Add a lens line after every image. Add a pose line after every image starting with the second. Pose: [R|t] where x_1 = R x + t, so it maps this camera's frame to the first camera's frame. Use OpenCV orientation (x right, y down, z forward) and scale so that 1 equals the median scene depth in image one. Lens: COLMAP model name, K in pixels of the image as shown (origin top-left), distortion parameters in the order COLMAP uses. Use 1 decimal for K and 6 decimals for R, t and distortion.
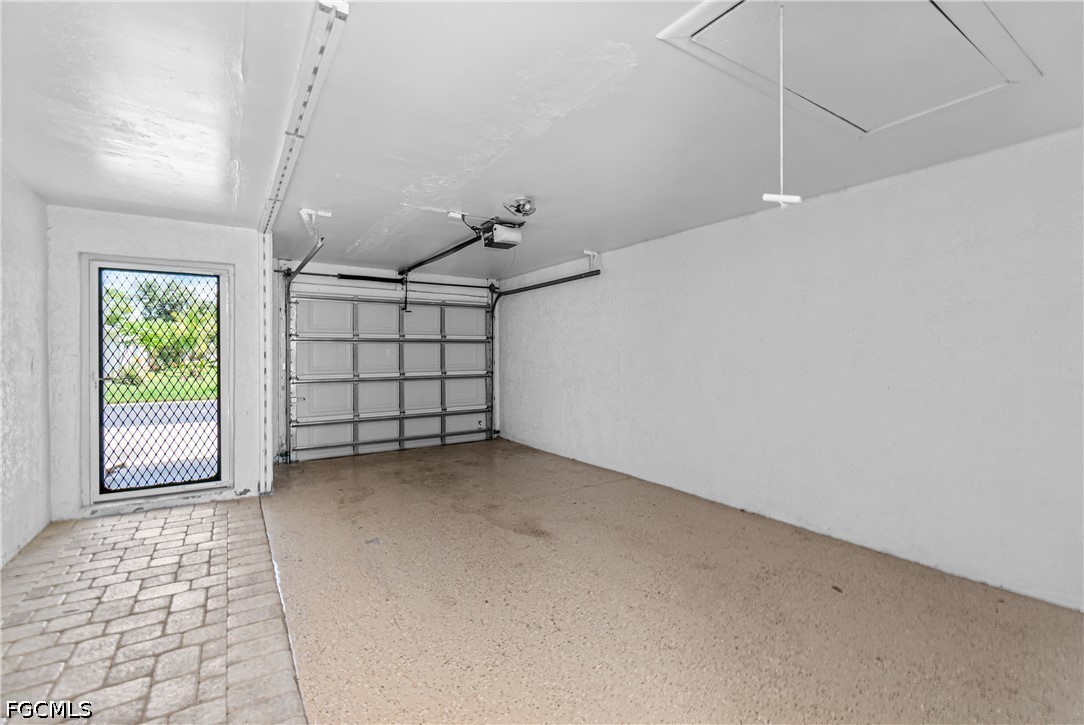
lens RADIAL K [[481.8, 0, 543.2], [0, 481.8, 358.1], [0, 0, 1]] dist [0.005330, -0.001641]
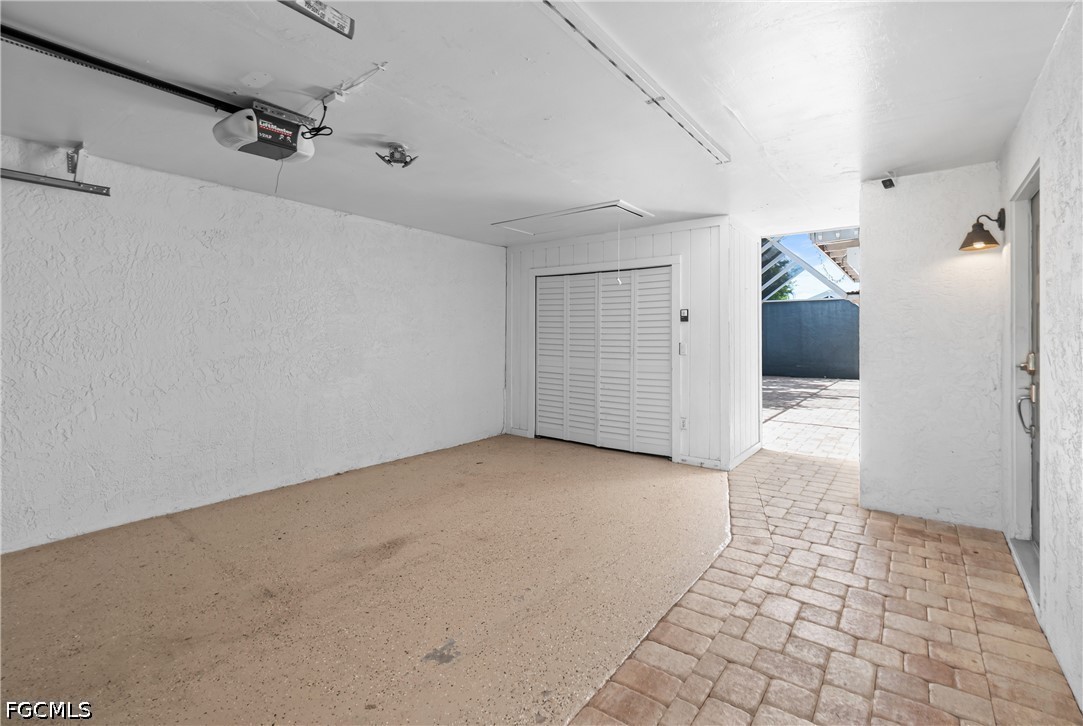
lens RADIAL K [[481.4, 0, 551.6], [0, 481.4, 335.0], [0, 0, 1]] dist [0.005330, -0.001641]
pose [[-0.339784, 0.002868, 0.940499, -0.965549], [0.008567, 0.999963, 0.000046, -0.003118], [-0.940465, 0.008073, -0.339796, 1.095048]]
